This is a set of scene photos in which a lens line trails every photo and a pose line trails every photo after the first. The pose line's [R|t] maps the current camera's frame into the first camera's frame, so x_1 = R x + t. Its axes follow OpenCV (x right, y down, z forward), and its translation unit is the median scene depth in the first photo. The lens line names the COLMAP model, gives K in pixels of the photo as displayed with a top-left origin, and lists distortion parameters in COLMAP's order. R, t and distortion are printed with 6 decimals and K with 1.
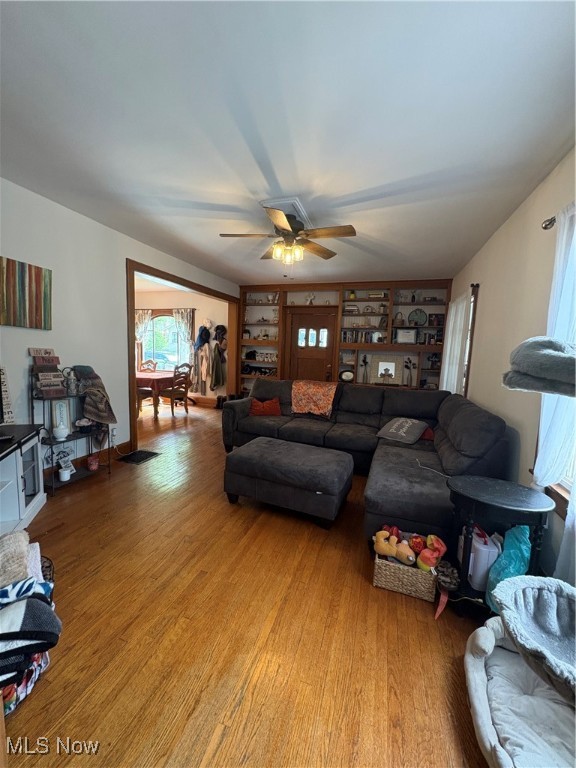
lens RADIAL K [[306.2, 0, 284.6], [0, 306.2, 381.7], [0, 0, 1]] dist [0.004312, 0.000836]
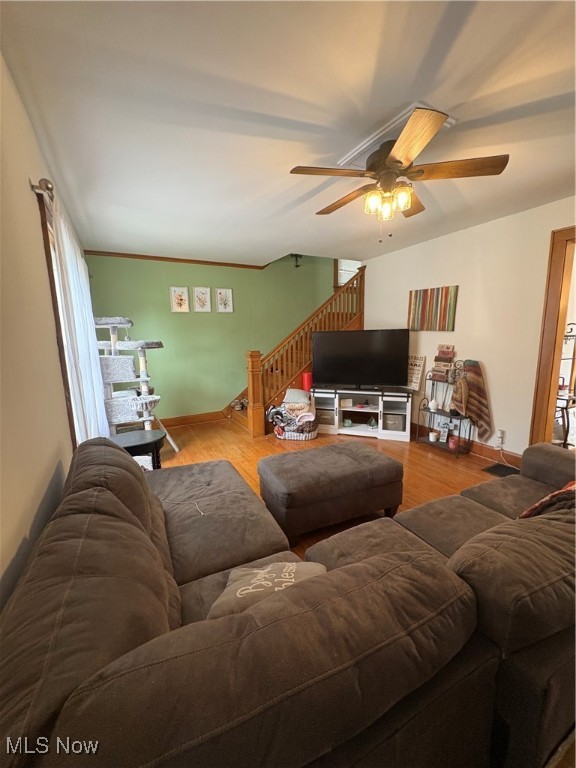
lens RADIAL K [[306.2, 0, 287.7], [0, 306.2, 387.2], [0, 0, 1]] dist [0.004312, 0.000836]
pose [[-0.688323, 0.083479, -0.720585, 0.725622], [-0.097478, 0.973703, 0.205916, -0.137869], [0.718825, 0.211978, -0.662085, 1.443665]]
